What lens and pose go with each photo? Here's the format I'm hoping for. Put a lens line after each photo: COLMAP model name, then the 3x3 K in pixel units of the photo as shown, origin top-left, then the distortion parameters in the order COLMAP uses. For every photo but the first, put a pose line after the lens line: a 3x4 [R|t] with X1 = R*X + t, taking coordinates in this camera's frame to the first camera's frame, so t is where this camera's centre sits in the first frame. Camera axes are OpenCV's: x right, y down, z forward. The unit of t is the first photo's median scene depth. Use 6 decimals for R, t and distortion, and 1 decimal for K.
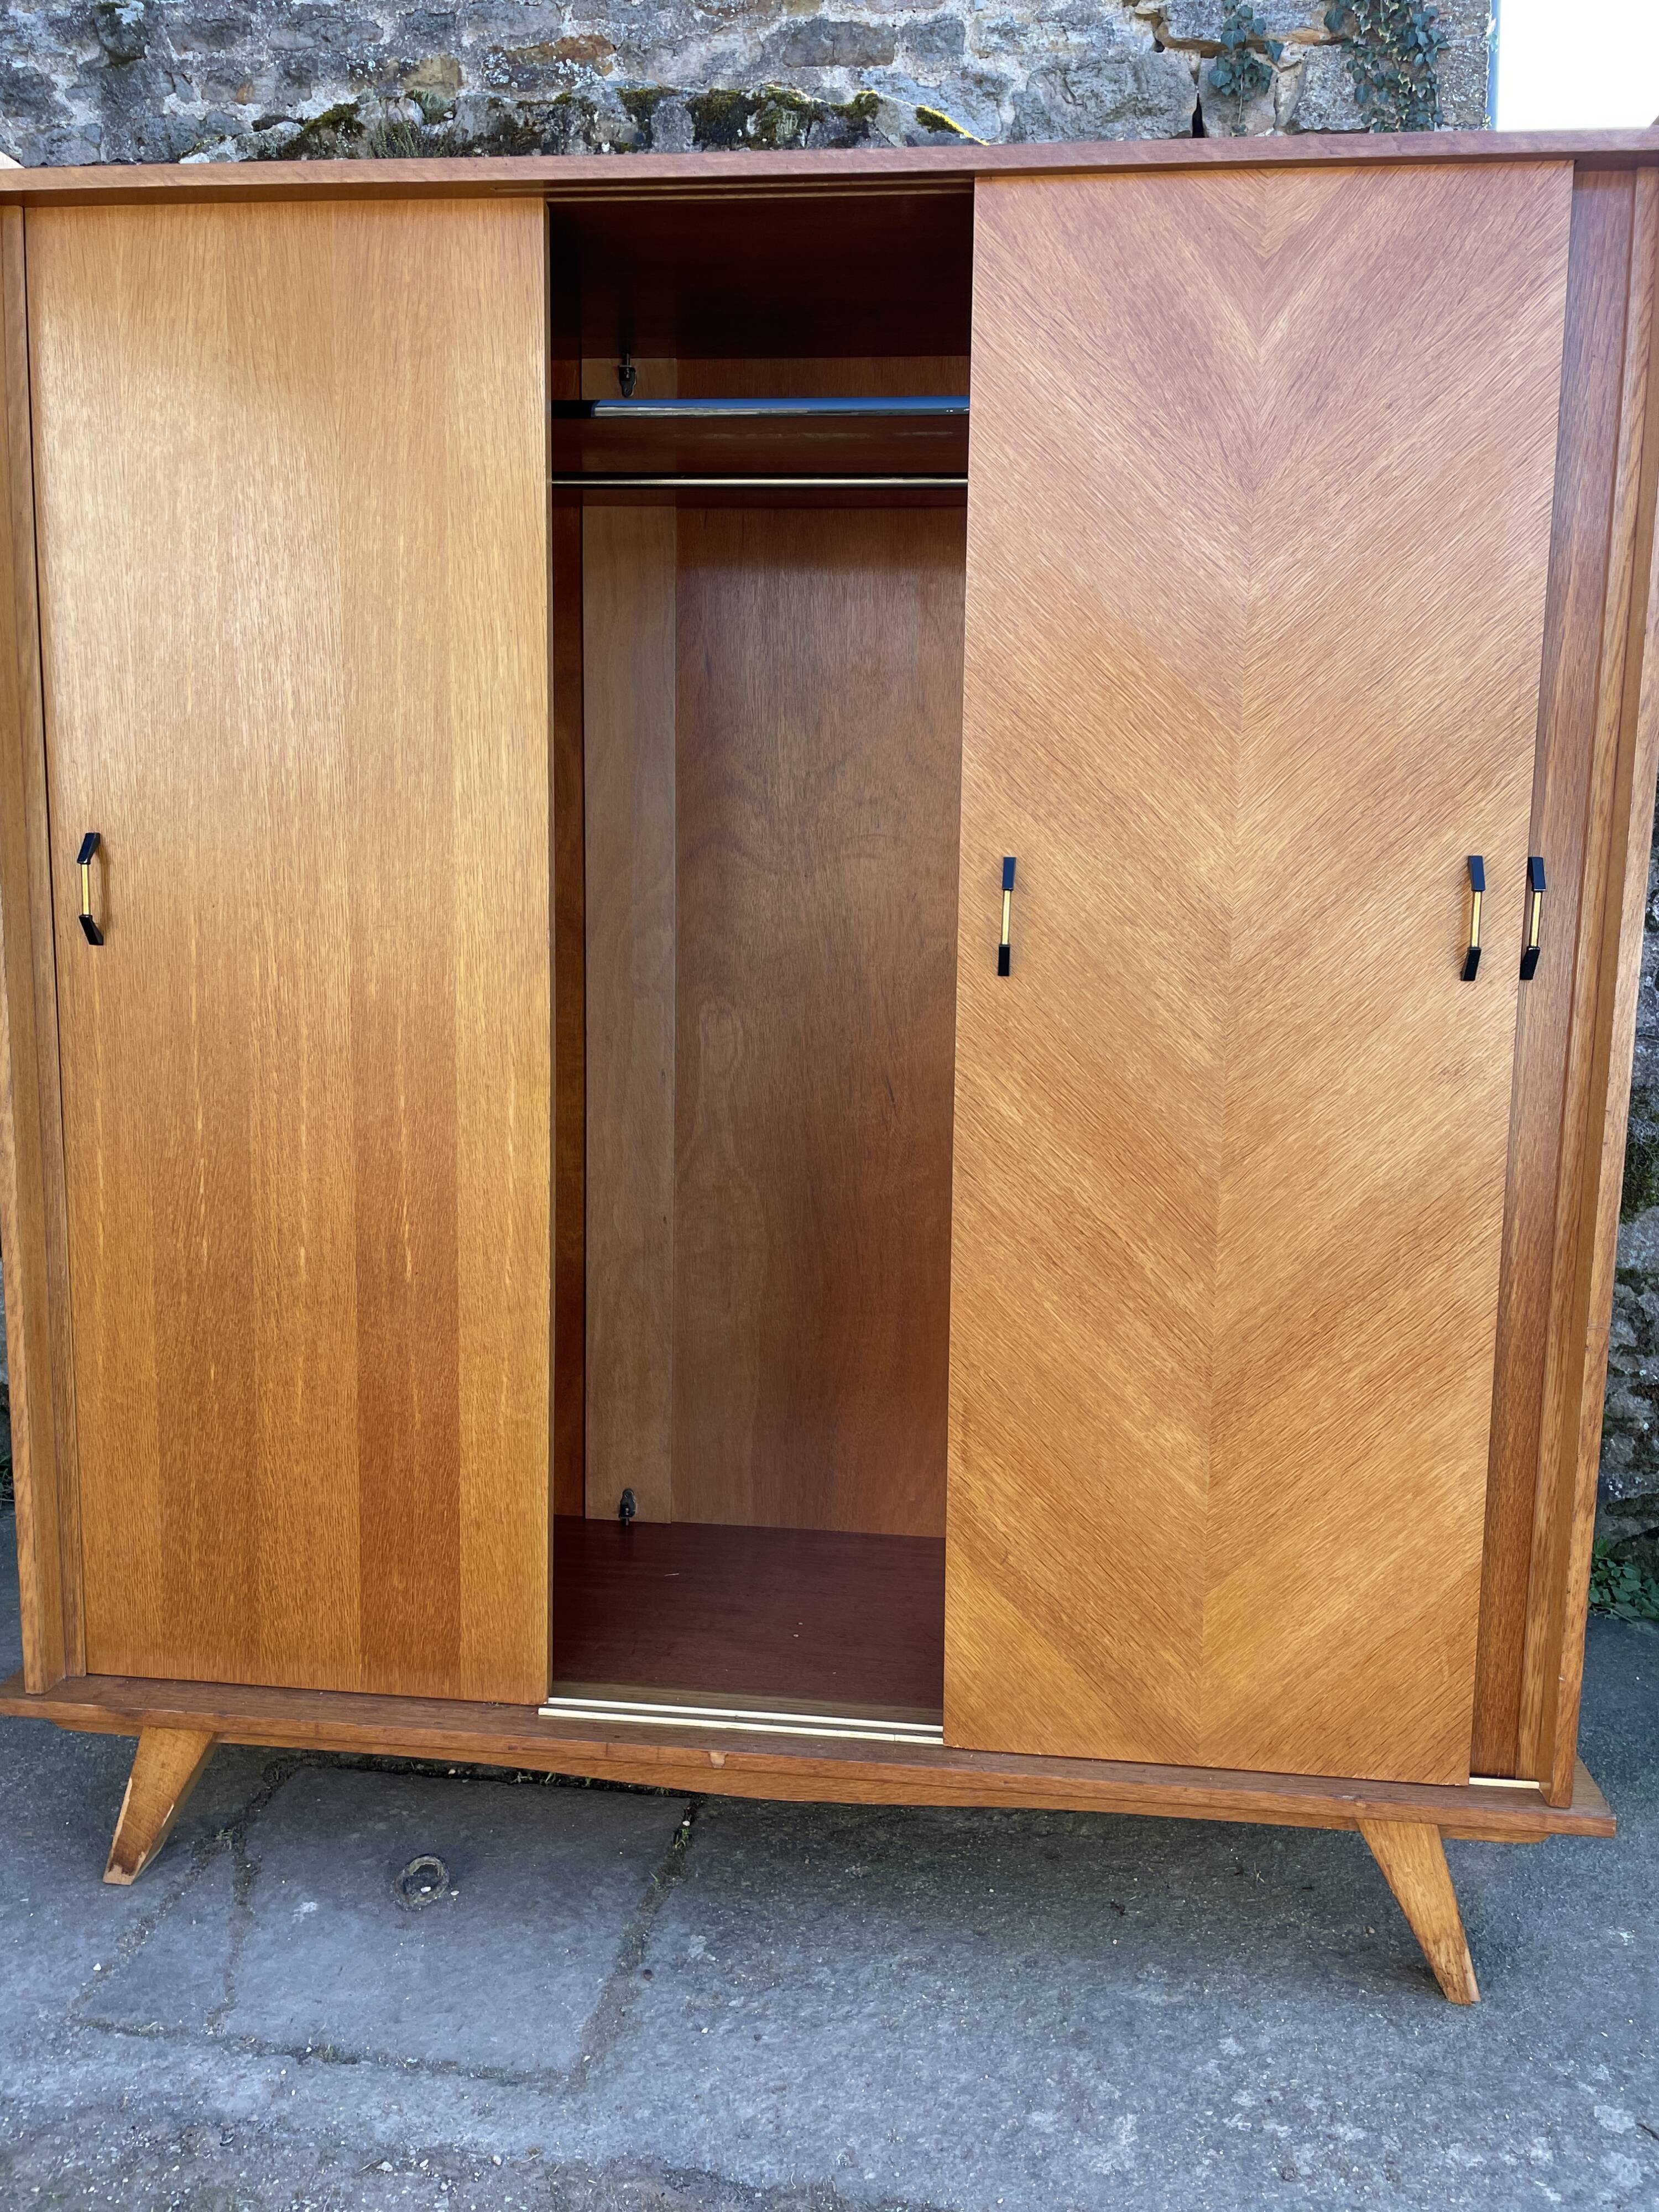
lens RADIAL K [[1654.5, 0, 859.0], [0, 1654.5, 1096.9], [0, 0, 1]] dist [0.080741, -0.100228]
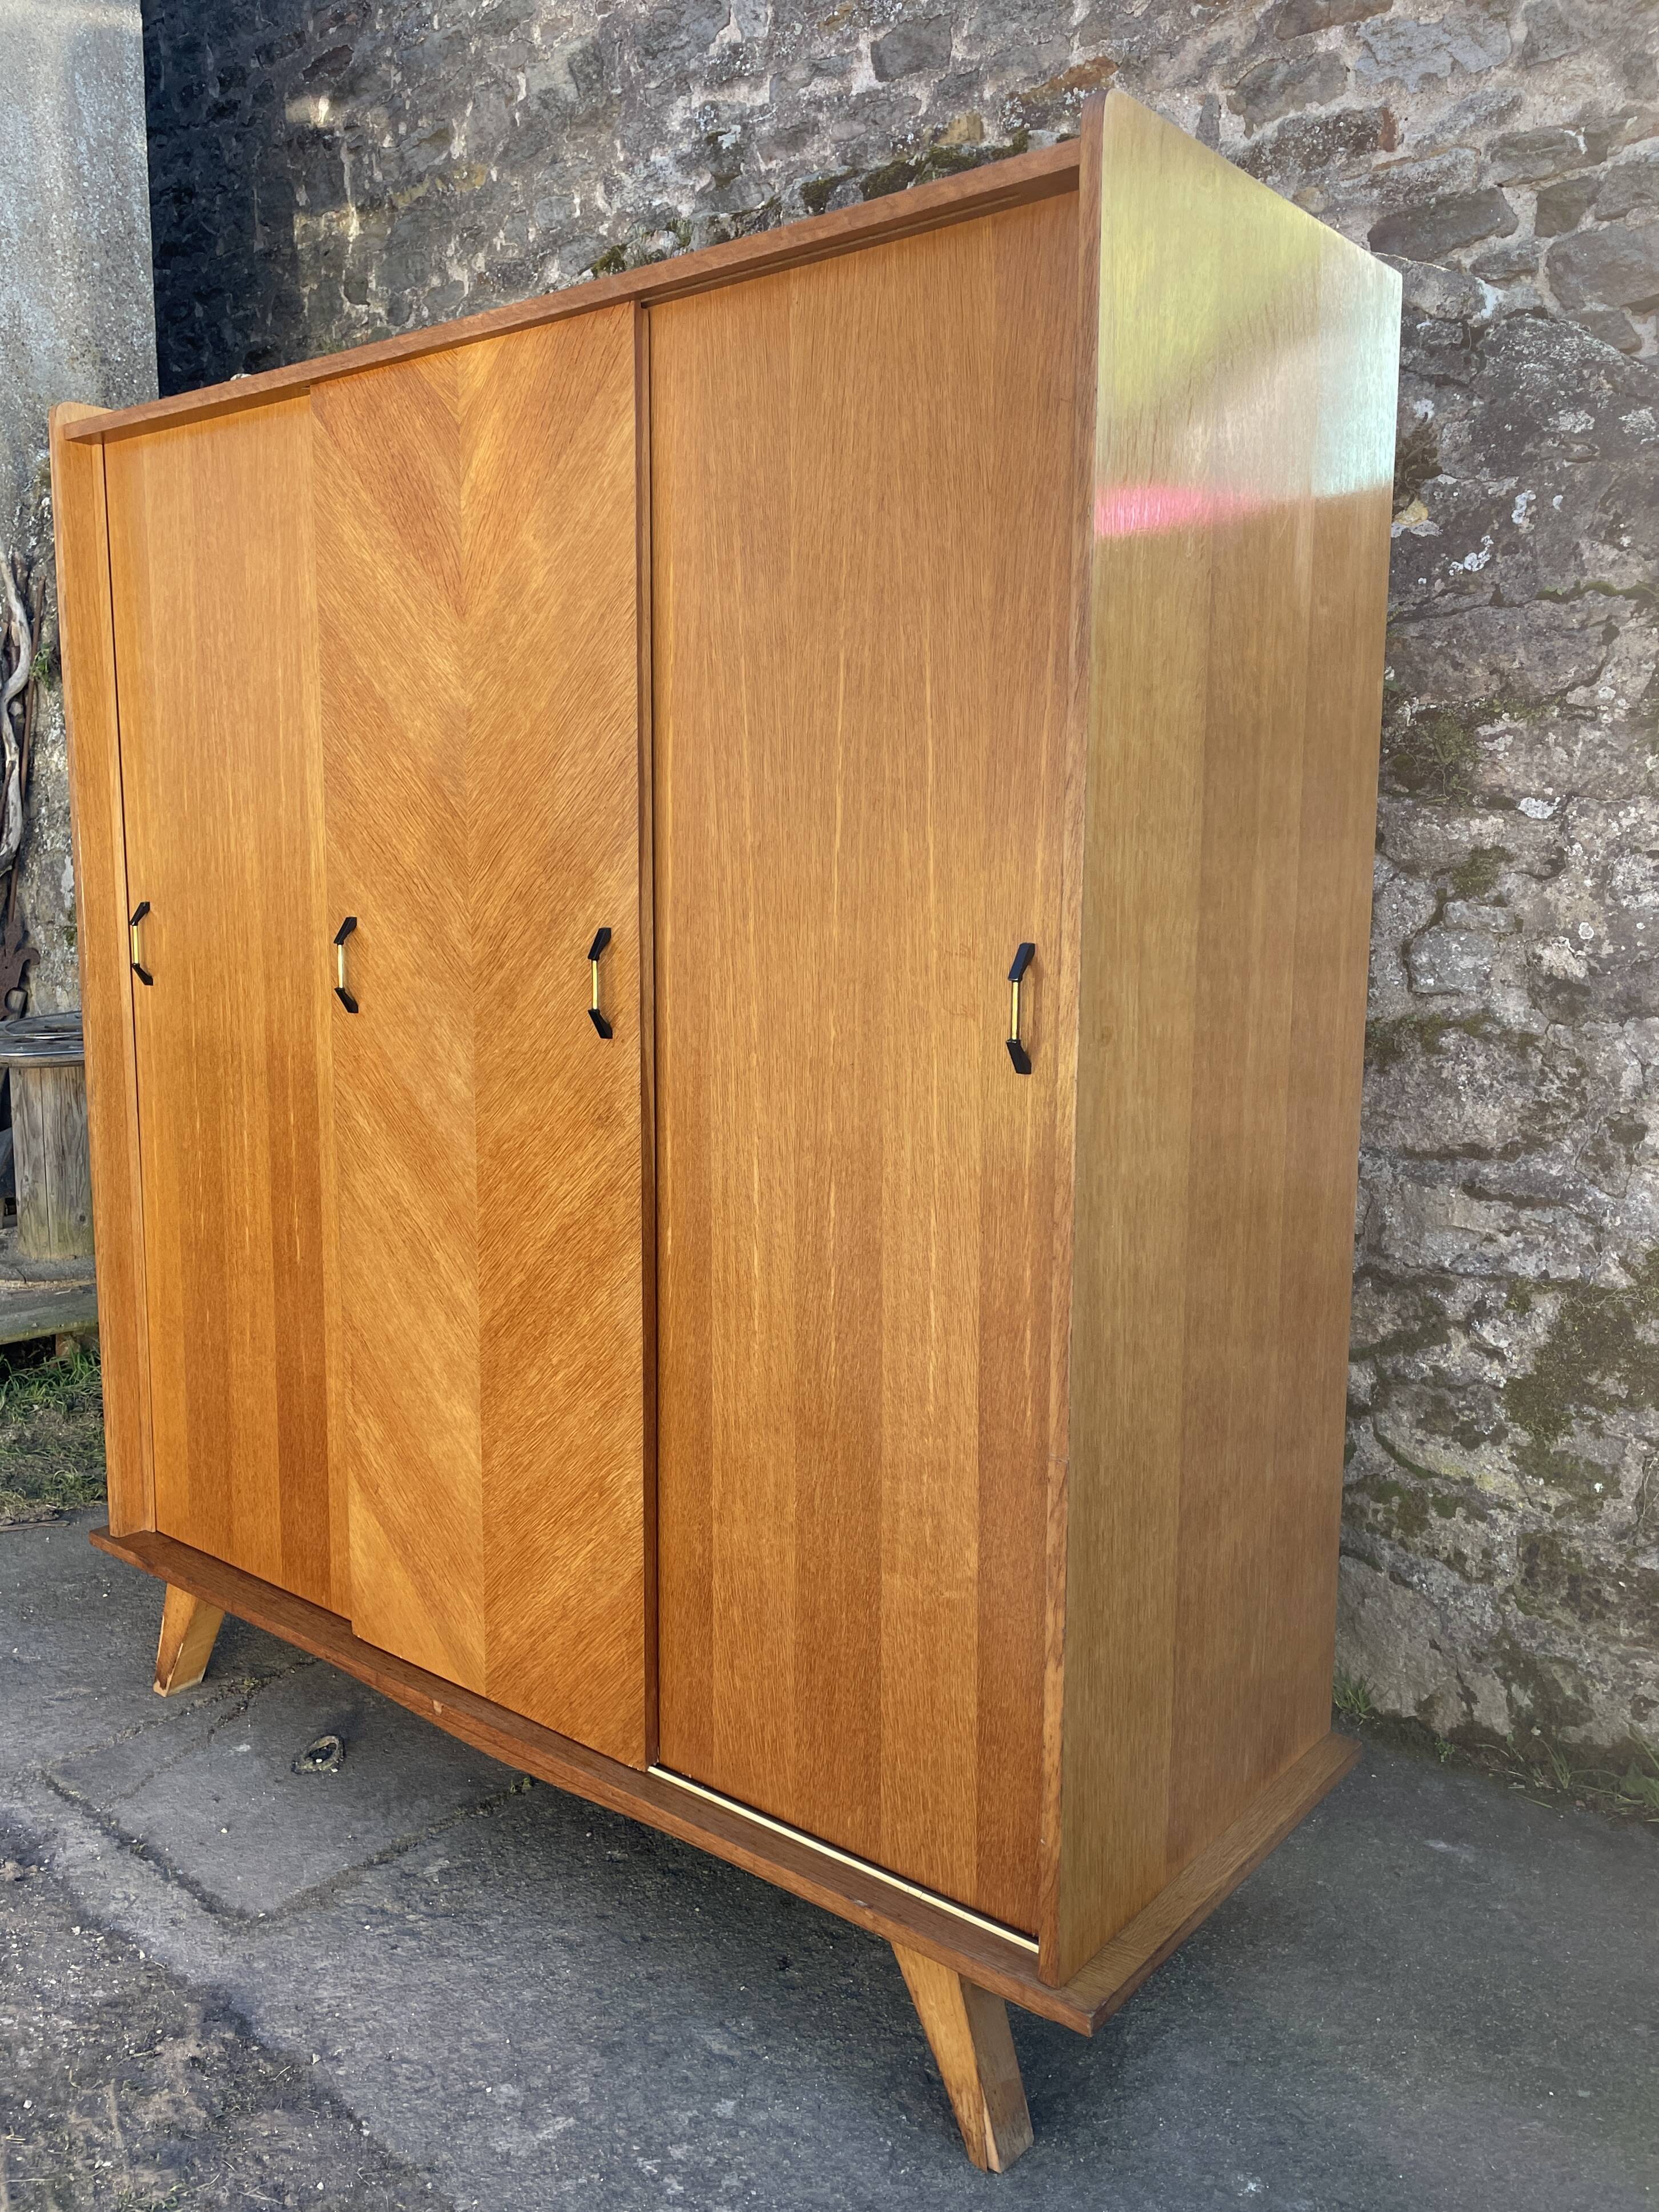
lens RADIAL K [[1717.3, 0, 826.0], [0, 1717.3, 1090.5], [0, 0, 1]] dist [0.083431, -0.099376]
pose [[0.842757, 0.062246, -0.534682, 0.738956], [-0.063546, 0.997851, 0.016007, -0.062908], [0.534530, 0.020487, 0.844901, 0.121097]]
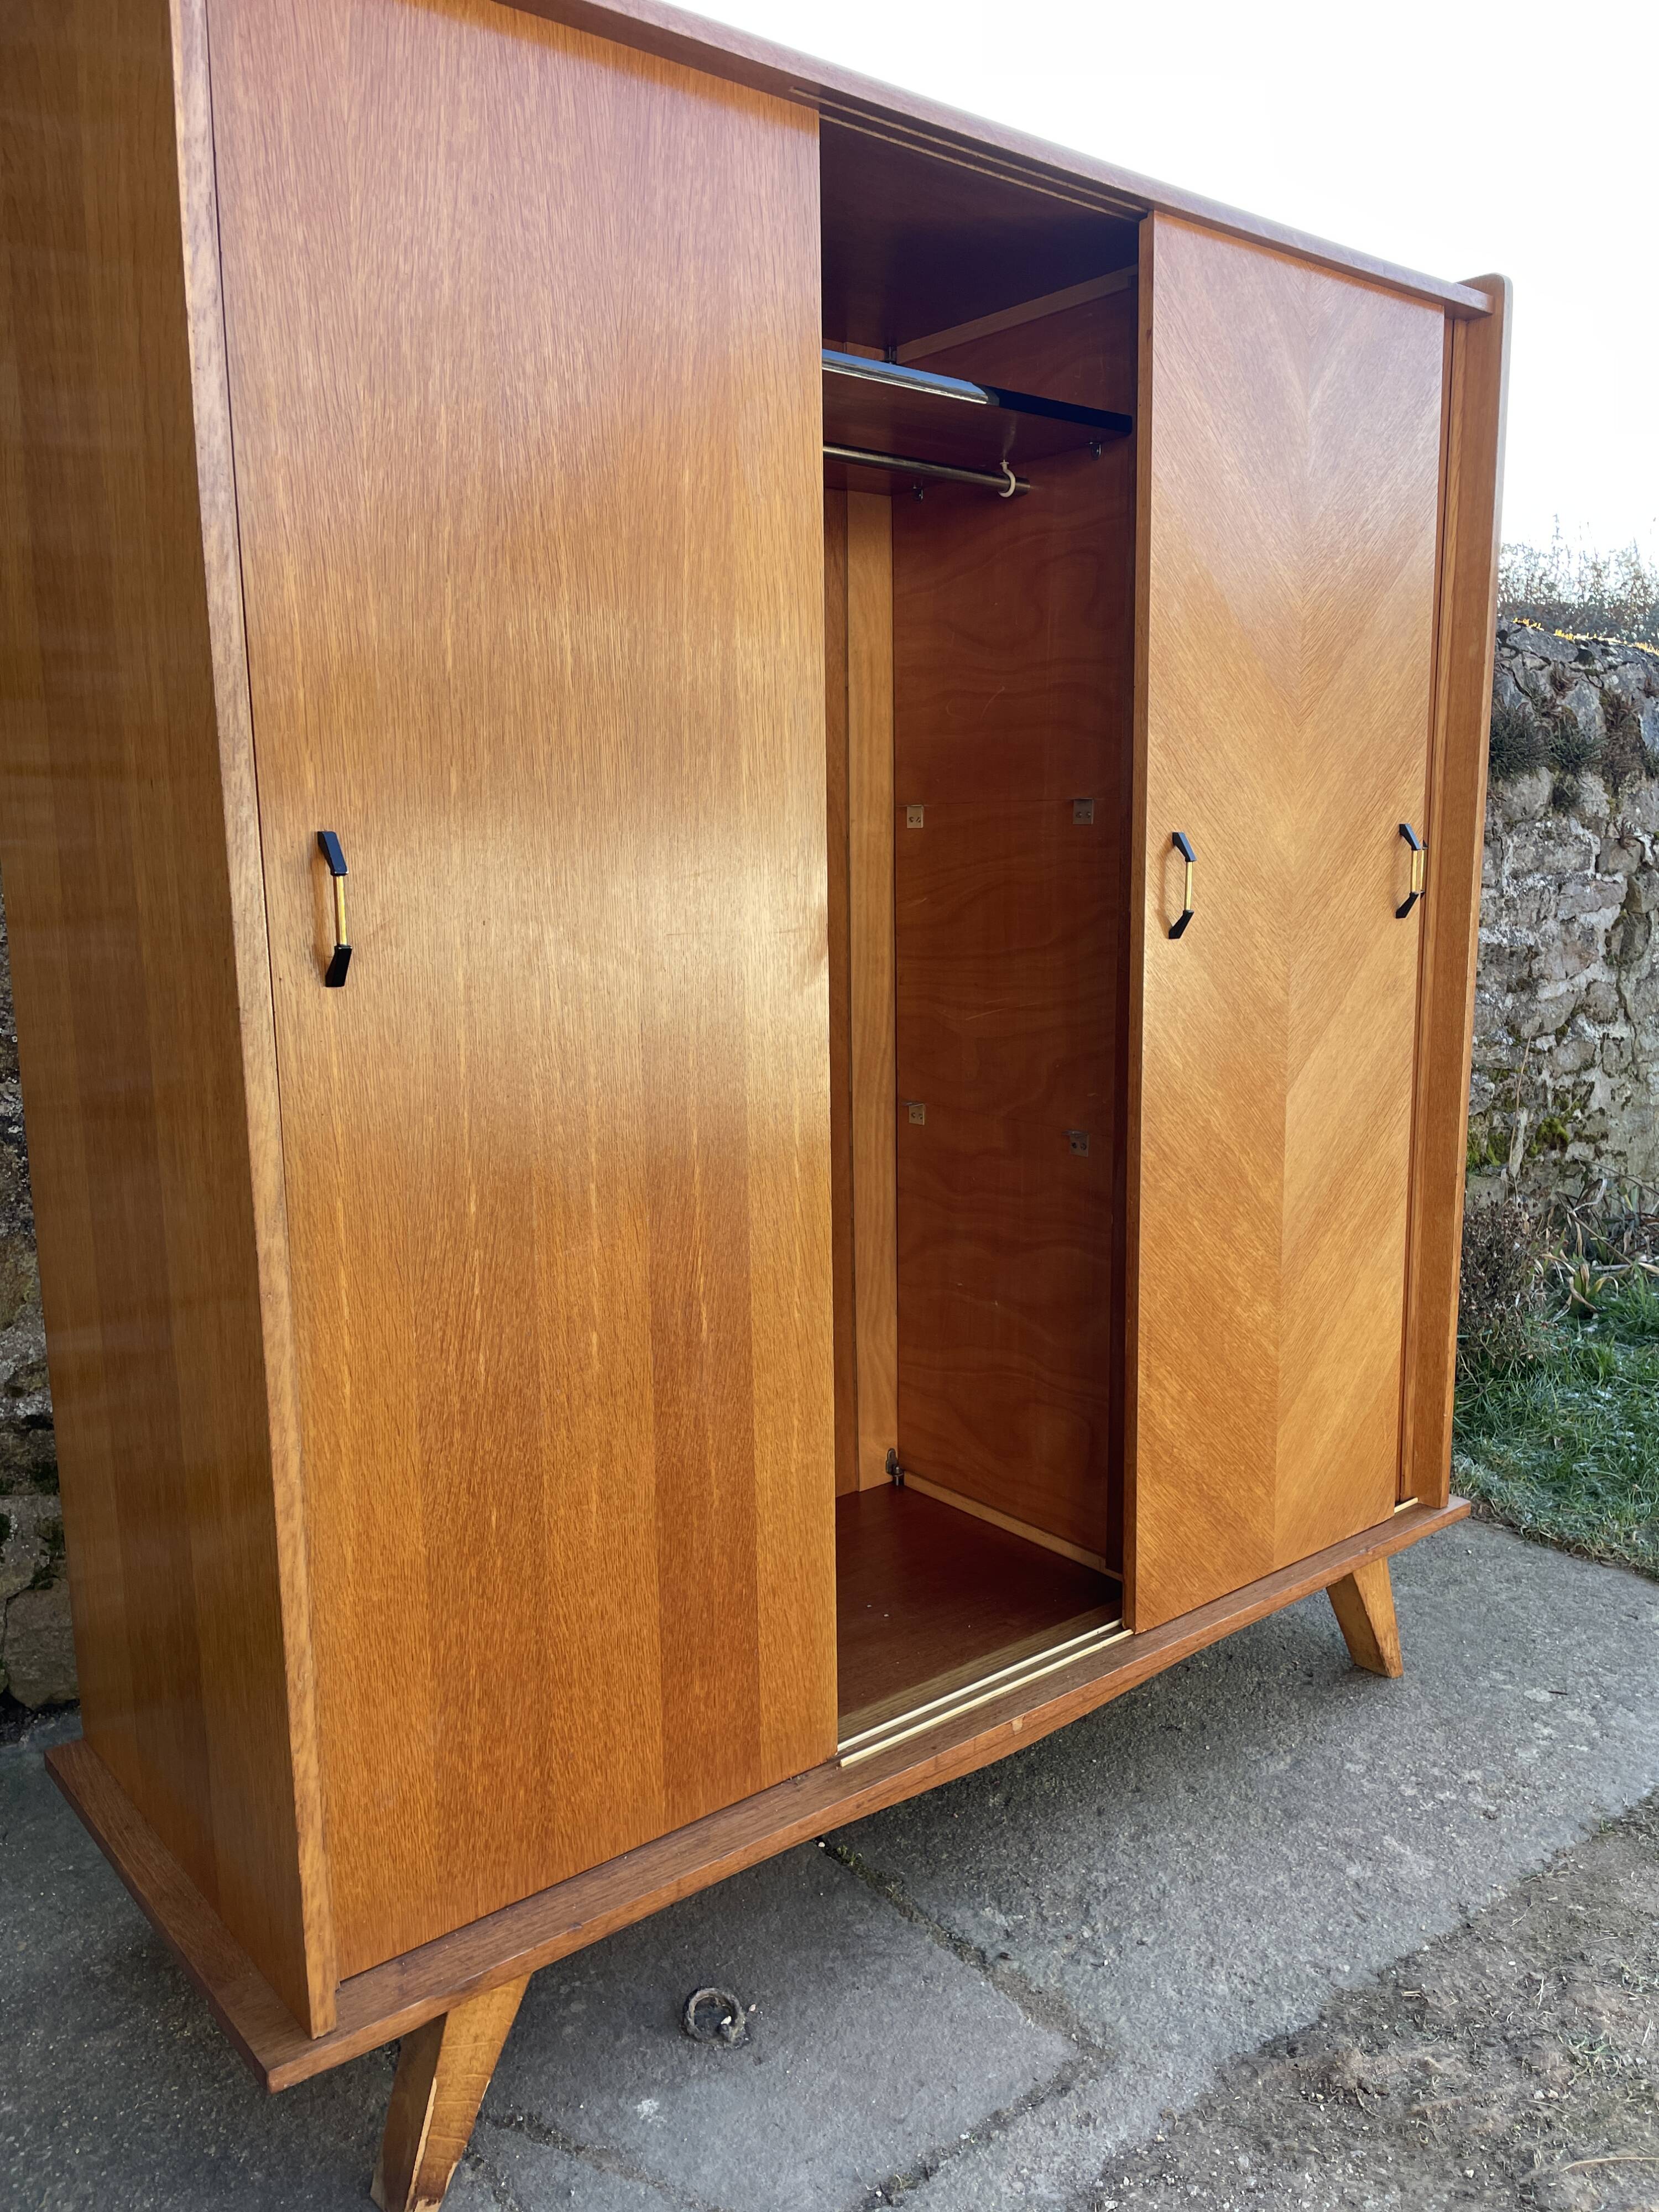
lens RADIAL K [[1654.5, 0, 829.5], [0, 1654.5, 1116.4], [0, 0, 1]] dist [0.080741, -0.100228]
pose [[0.701788, -0.141924, 0.698105, -0.811148], [0.120151, 0.989496, 0.080378, -0.066966], [-0.702180, 0.027470, 0.711469, 0.337148]]
